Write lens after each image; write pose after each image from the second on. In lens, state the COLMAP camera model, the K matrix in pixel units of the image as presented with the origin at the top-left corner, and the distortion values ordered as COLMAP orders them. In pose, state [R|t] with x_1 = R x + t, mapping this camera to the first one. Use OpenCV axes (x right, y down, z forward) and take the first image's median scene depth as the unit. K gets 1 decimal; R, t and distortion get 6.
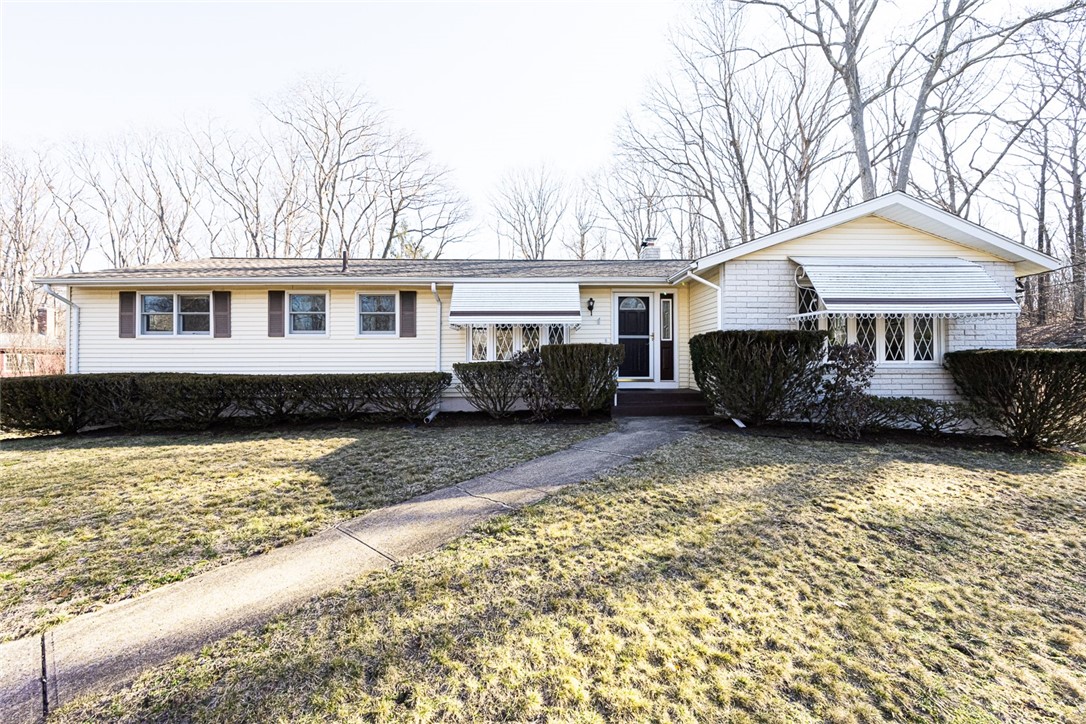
lens RADIAL K [[433.8, 0, 535.1], [0, 433.8, 358.1], [0, 0, 1]] dist [-0.003266, -0.000206]
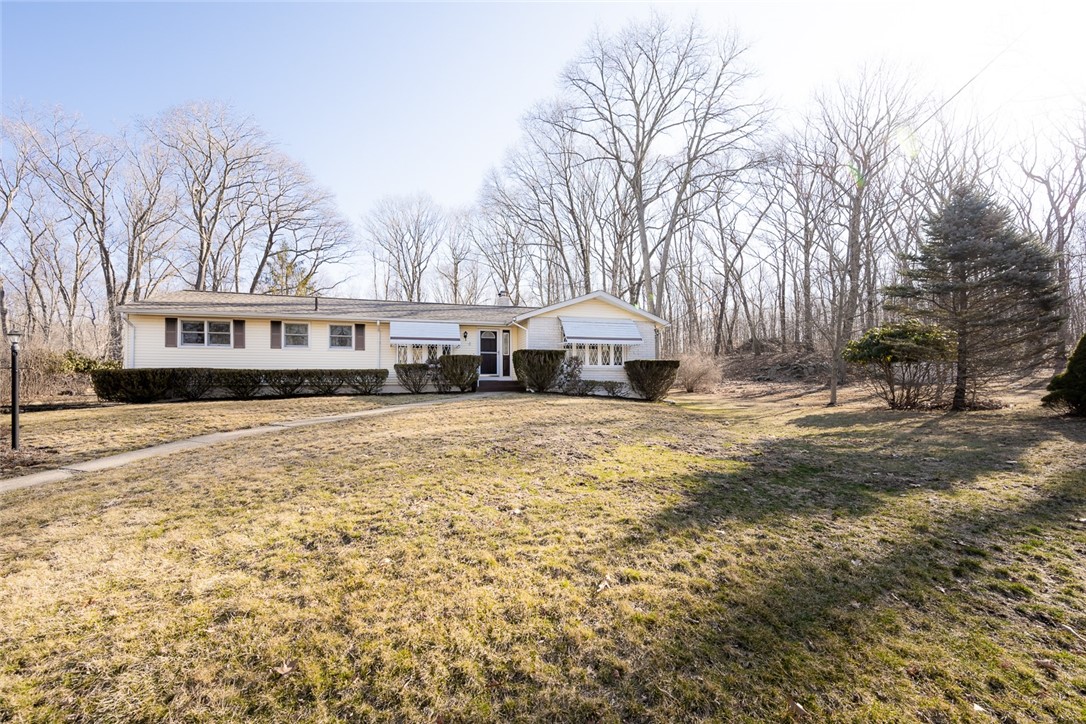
lens RADIAL K [[495.4, 0, 543.0], [0, 495.4, 362.0], [0, 0, 1]] dist [-0.013090, -0.000236]
pose [[0.957545, 0.013042, 0.287989, -0.160771], [-0.000151, 0.998999, -0.044740, 0.086835], [-0.288284, 0.042797, 0.956588, -1.100296]]
